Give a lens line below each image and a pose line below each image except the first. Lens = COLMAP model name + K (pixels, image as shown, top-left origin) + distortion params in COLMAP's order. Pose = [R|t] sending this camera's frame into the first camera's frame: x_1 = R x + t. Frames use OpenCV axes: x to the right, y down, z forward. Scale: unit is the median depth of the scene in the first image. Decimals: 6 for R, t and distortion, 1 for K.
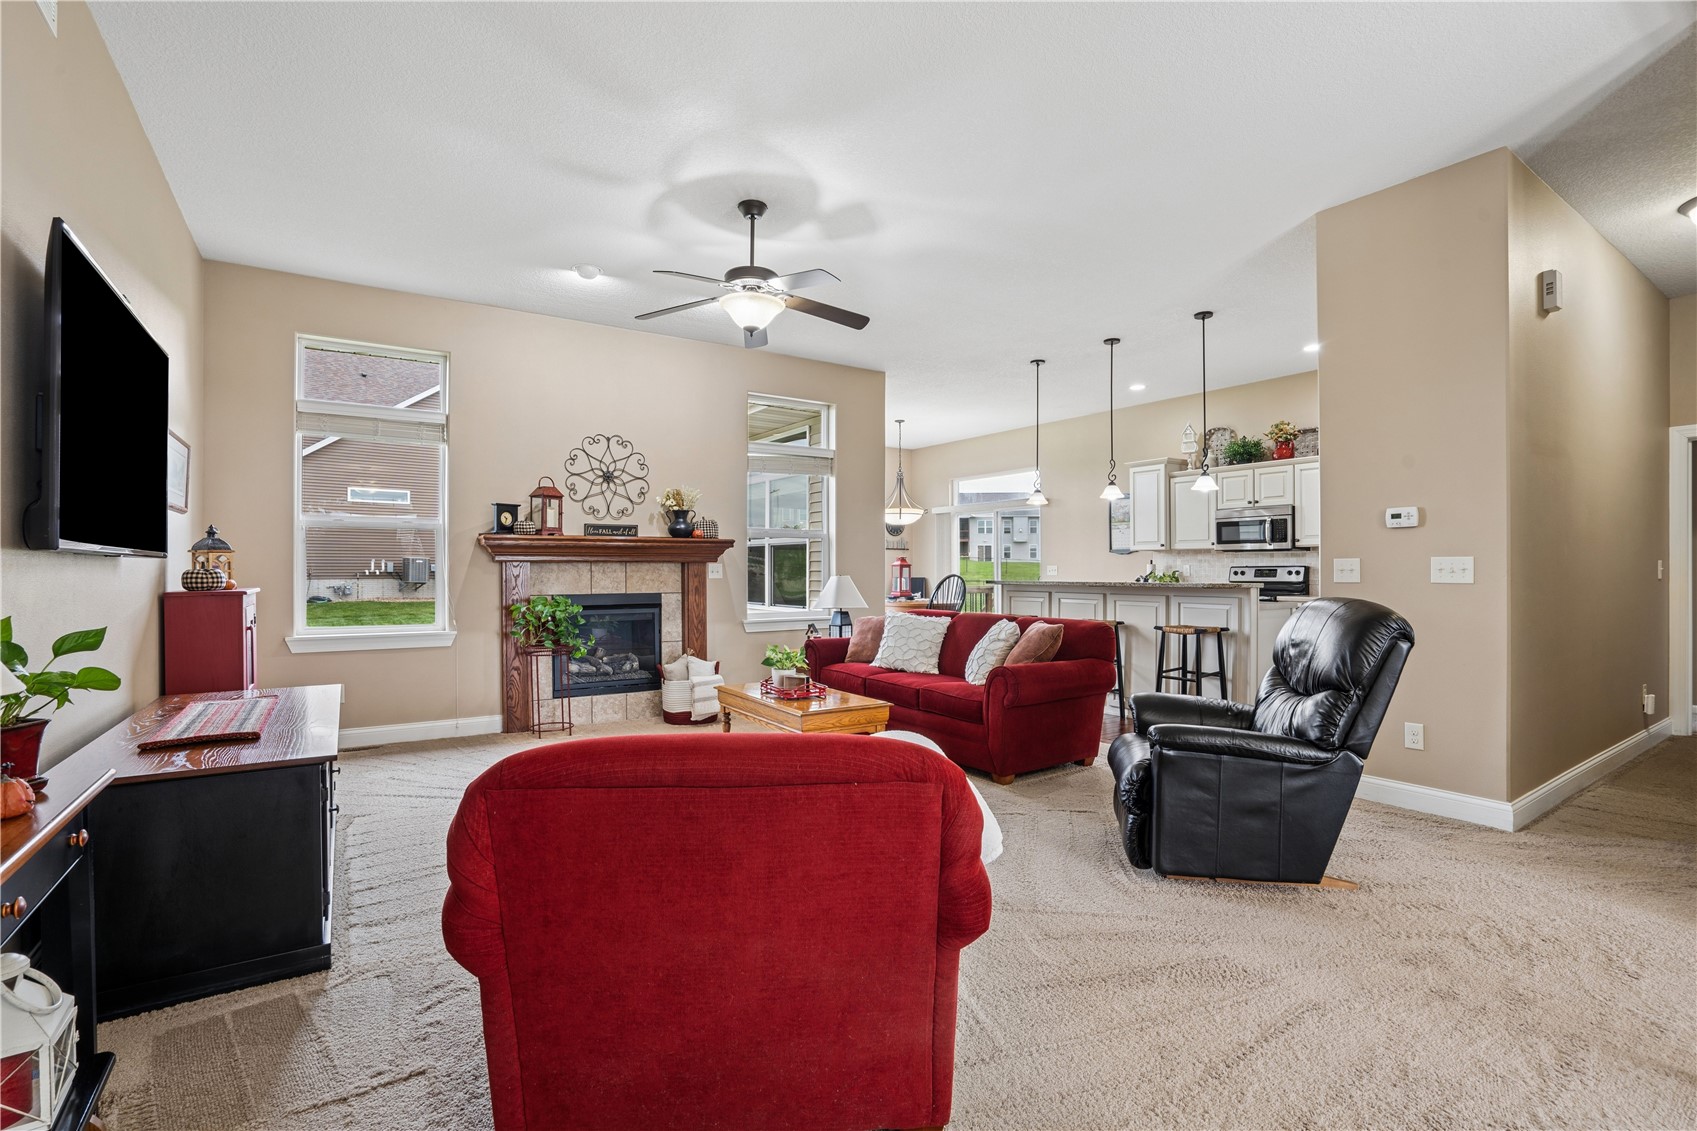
lens RADIAL K [[785.3, 0, 848.5], [0, 785.3, 567.7], [0, 0, 1]] dist [-0.033123, 0.010549]
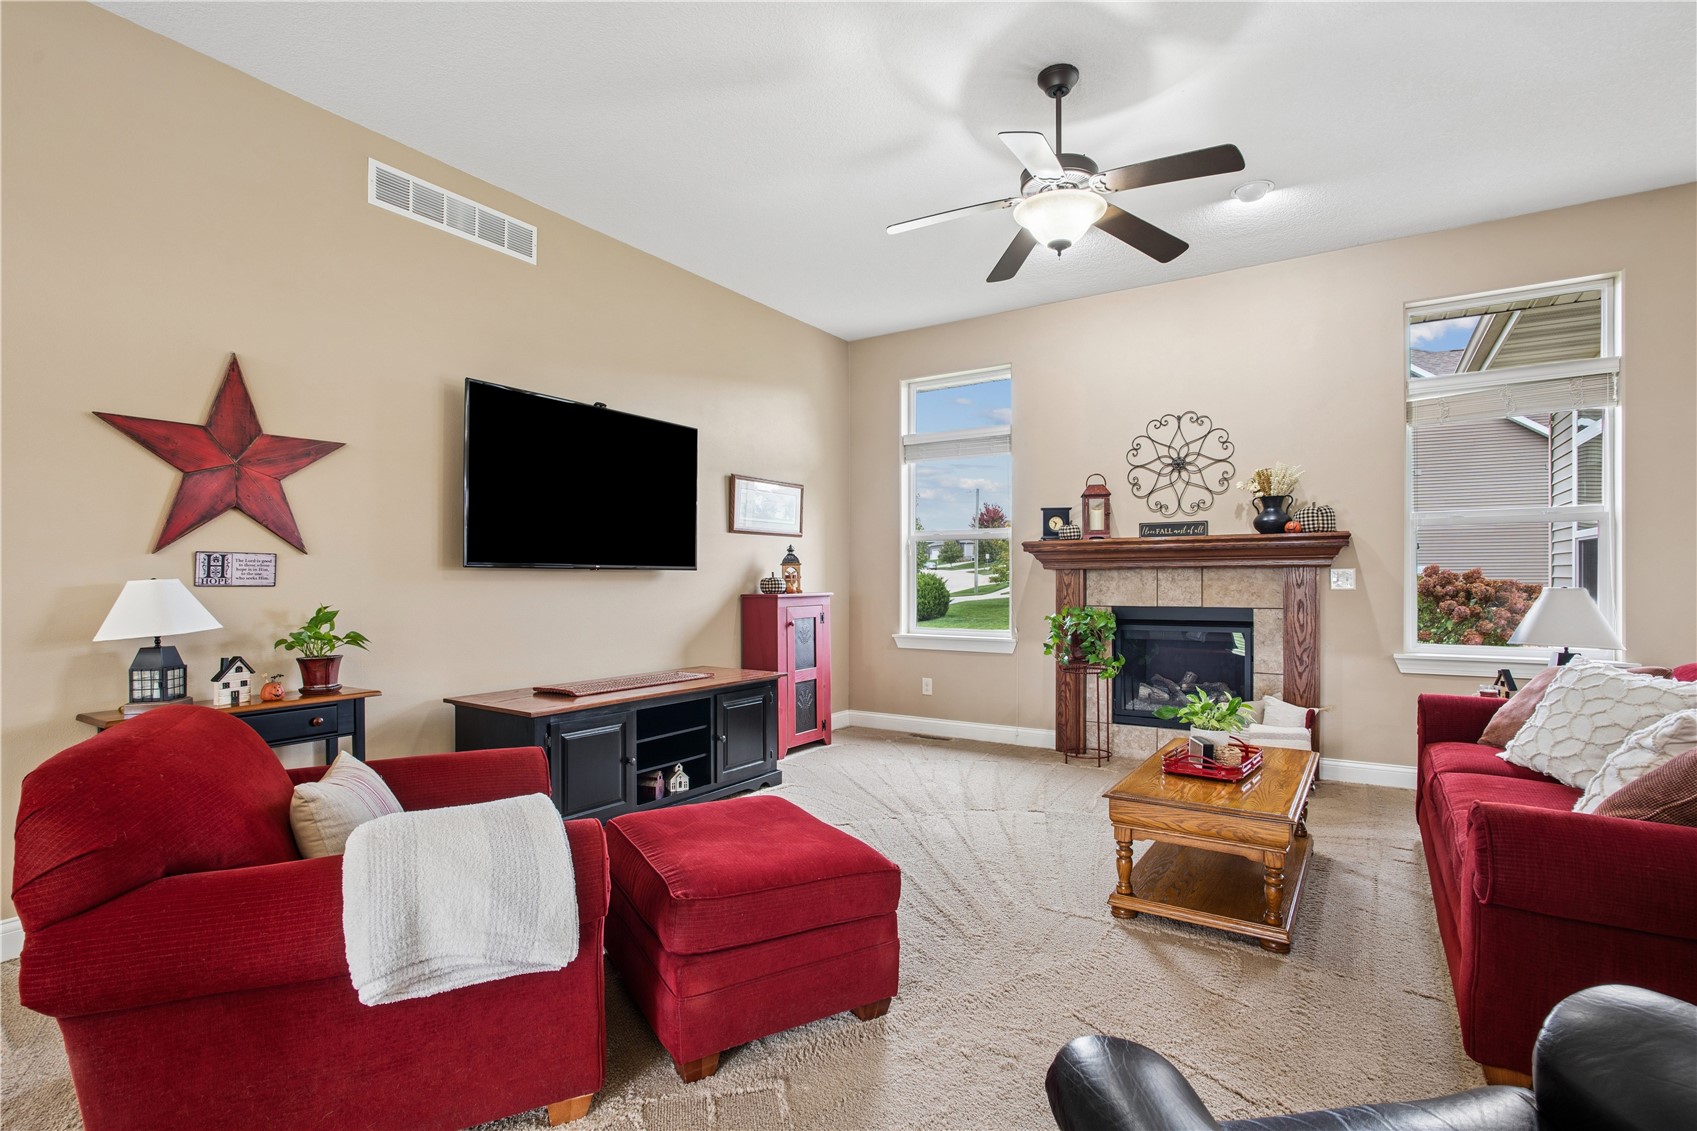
lens RADIAL K [[785.3, 0, 853.8], [0, 785.3, 566.9], [0, 0, 1]] dist [-0.033123, 0.010549]
pose [[0.410385, -0.011759, -0.911837, 0.295554], [0.007404, 0.999927, -0.009563, -0.003032], [0.911882, -0.002826, 0.410442, 0.350122]]
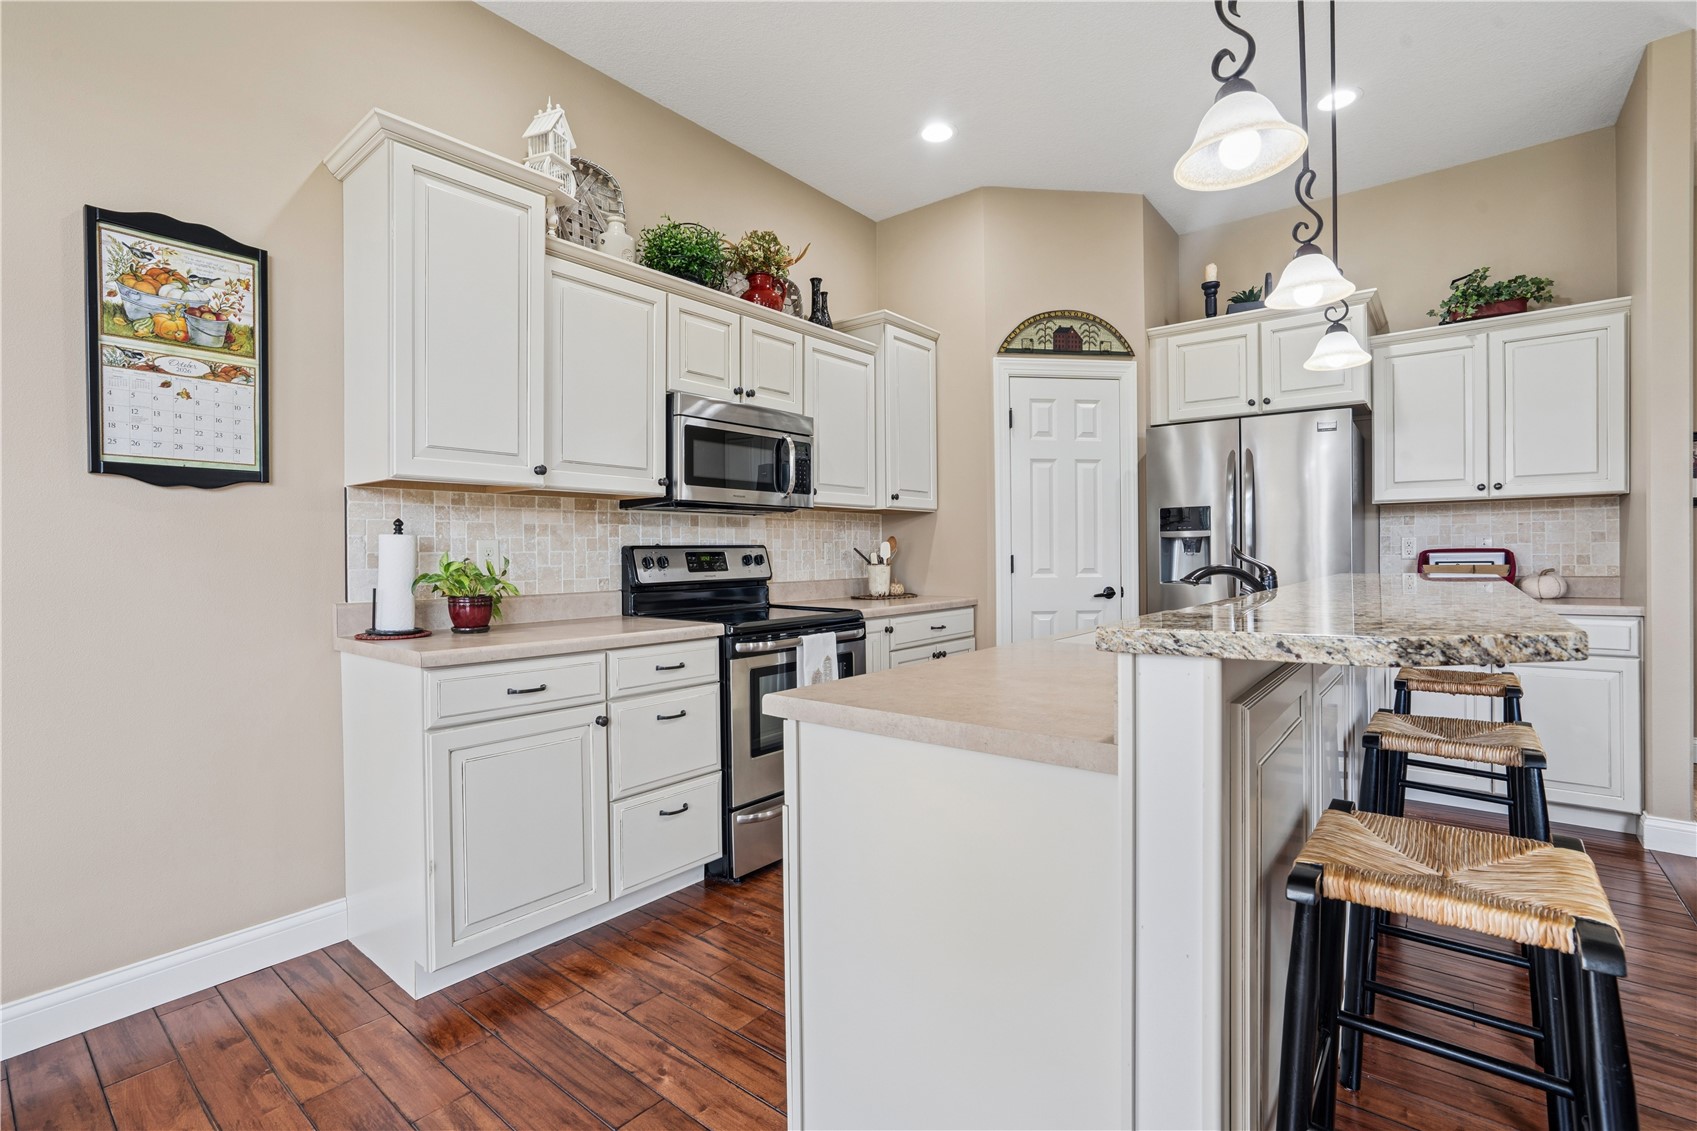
lens RADIAL K [[785.3, 0, 818.1], [0, 785.3, 581.9], [0, 0, 1]] dist [-0.033123, 0.010549]
pose [[-0.272904, -0.026441, 0.961678, 0.112105], [0.003384, 0.999590, 0.028444, 0.007778], [-0.962035, 0.011017, -0.272703, 1.302421]]
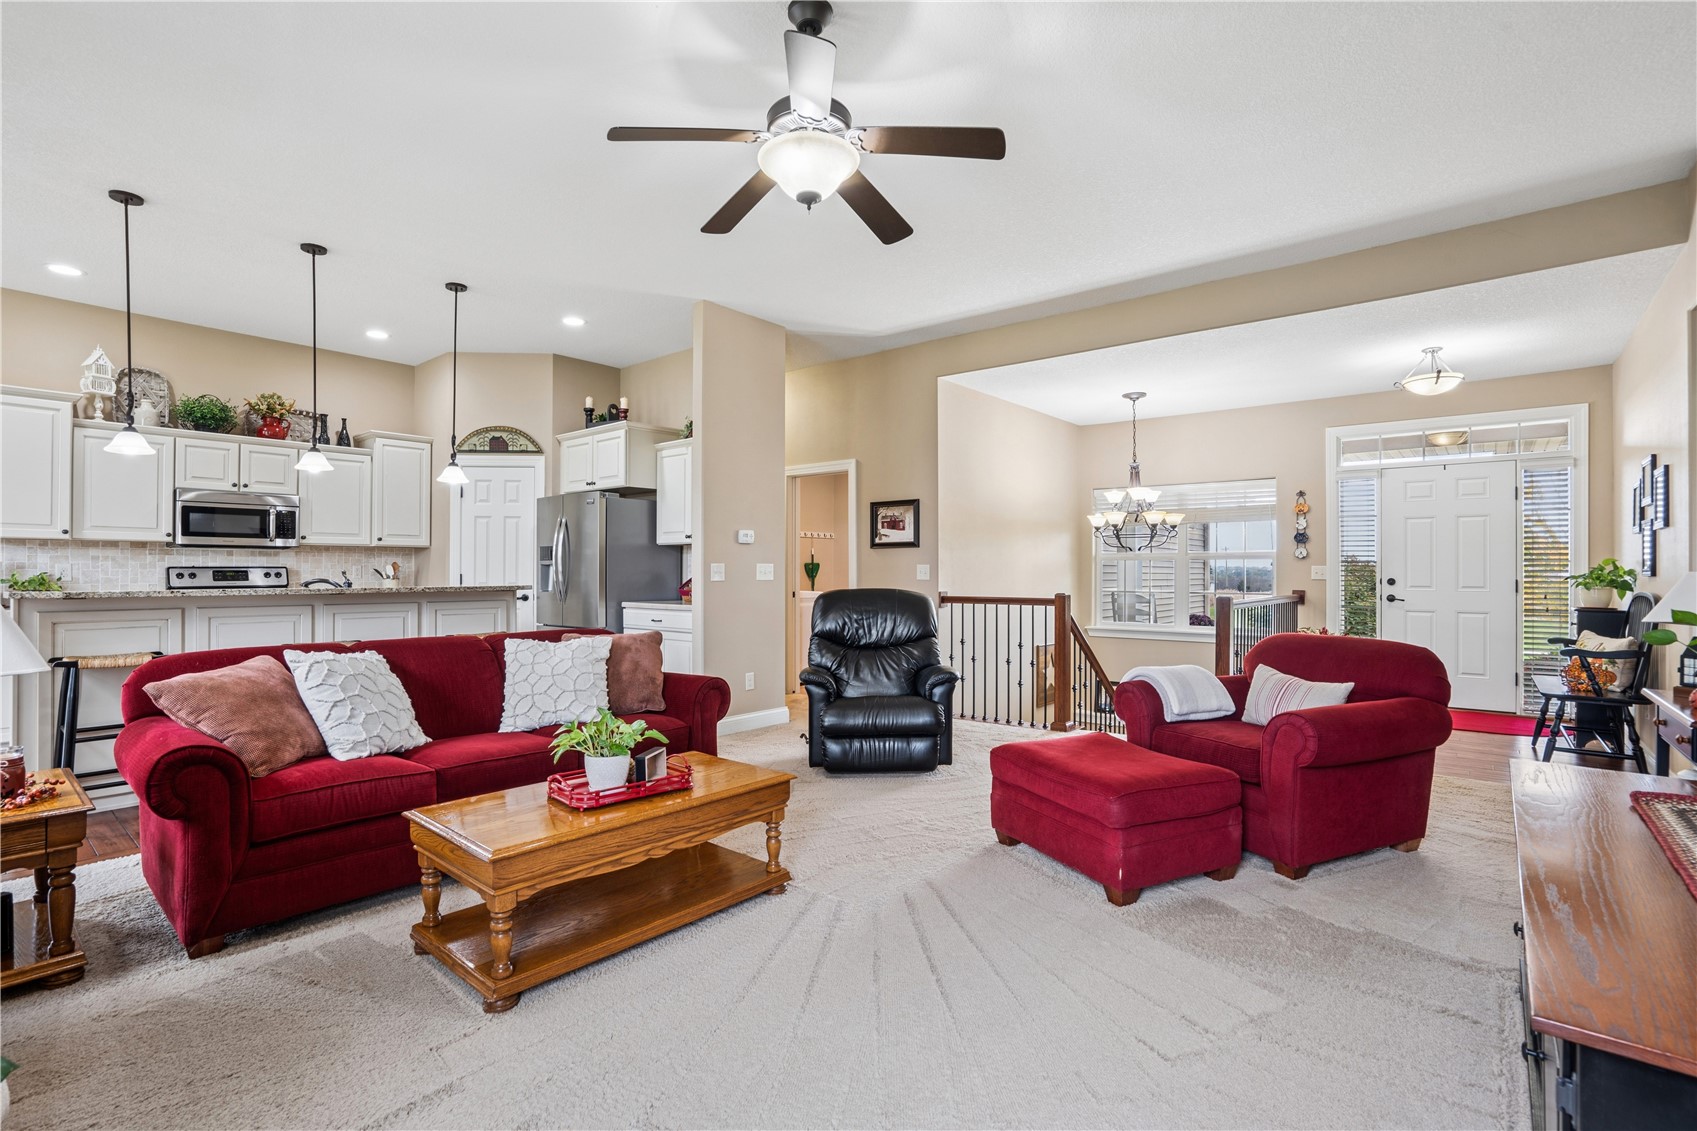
lens RADIAL K [[785.3, 0, 862.2], [0, 785.3, 560.2], [0, 0, 1]] dist [-0.033123, 0.010549]
pose [[-0.287724, 0.016252, 0.957575, -0.491985], [-0.002729, 0.999838, -0.017790, 0.004621], [-0.957709, -0.007732, -0.287633, 0.750680]]
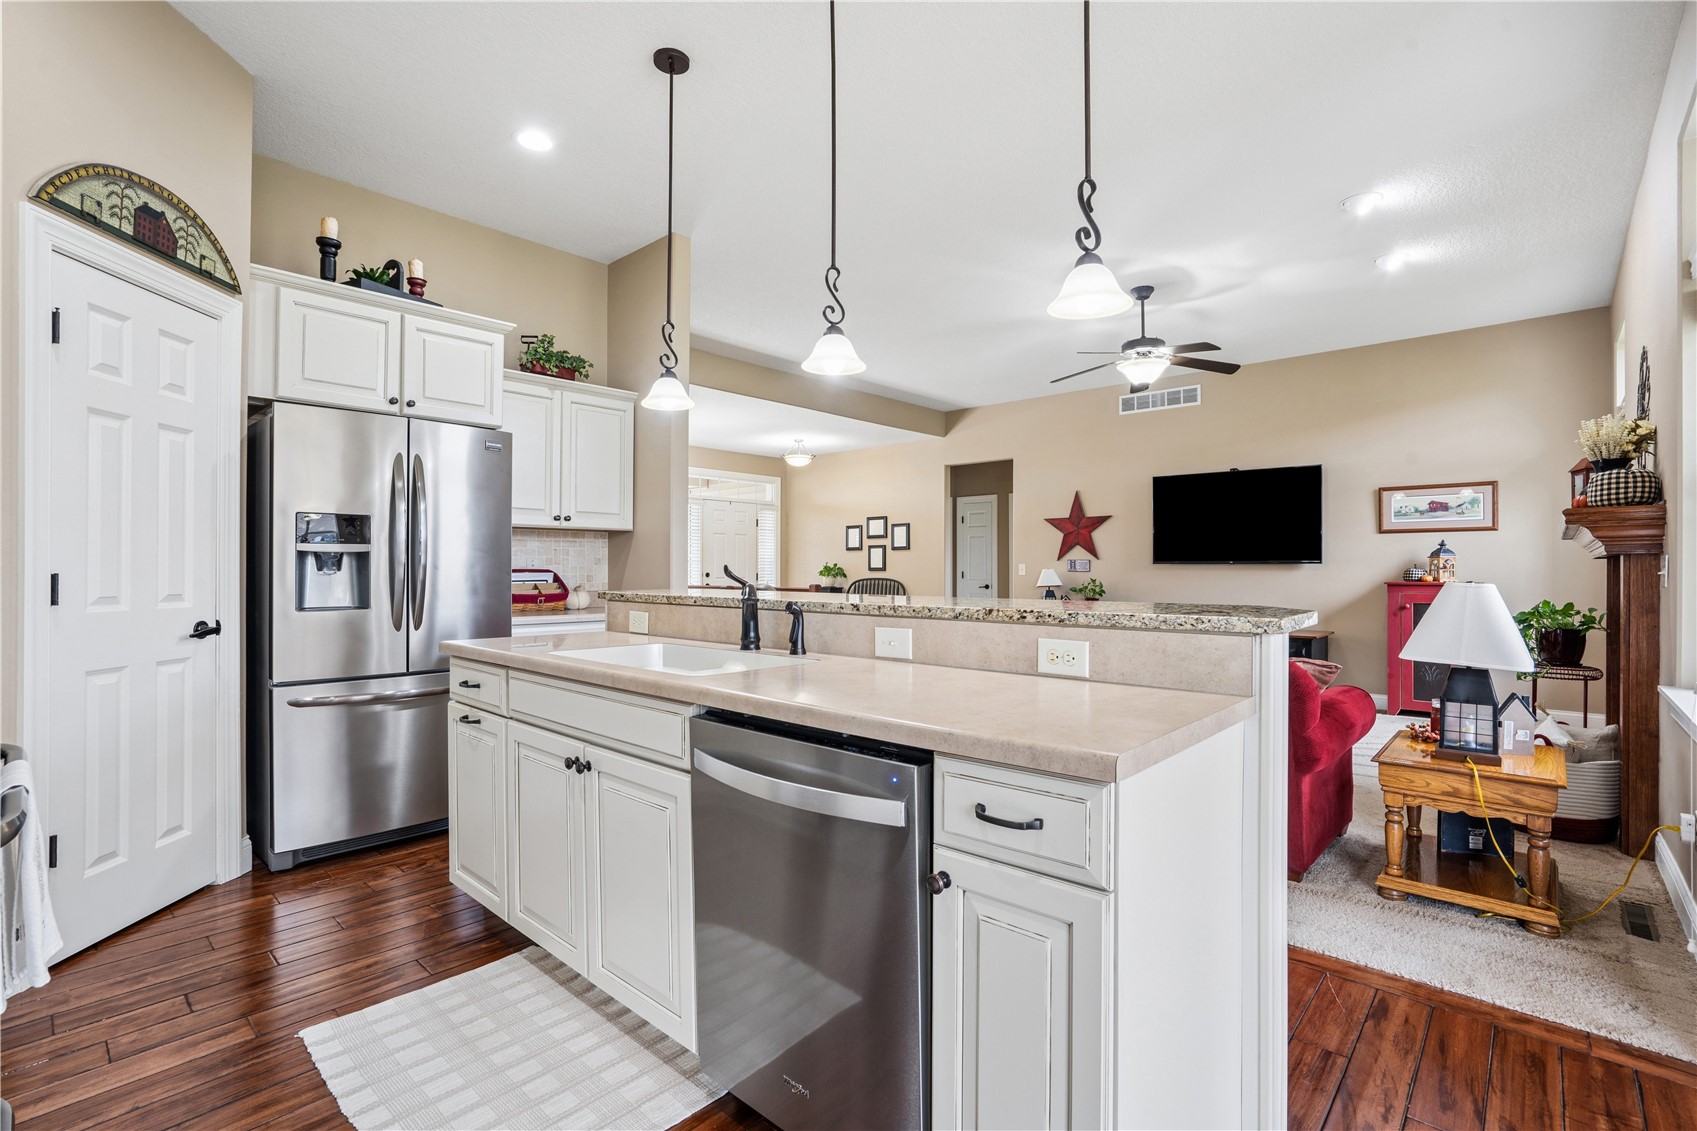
lens RADIAL K [[785.3, 0, 857.0], [0, 785.3, 577.1], [0, 0, 1]] dist [-0.033123, 0.010549]
pose [[-0.968063, 0.002648, -0.250694, 0.431176], [0.001790, 0.999992, 0.003652, 0.005339], [0.250702, 0.003086, -0.968059, 1.401922]]
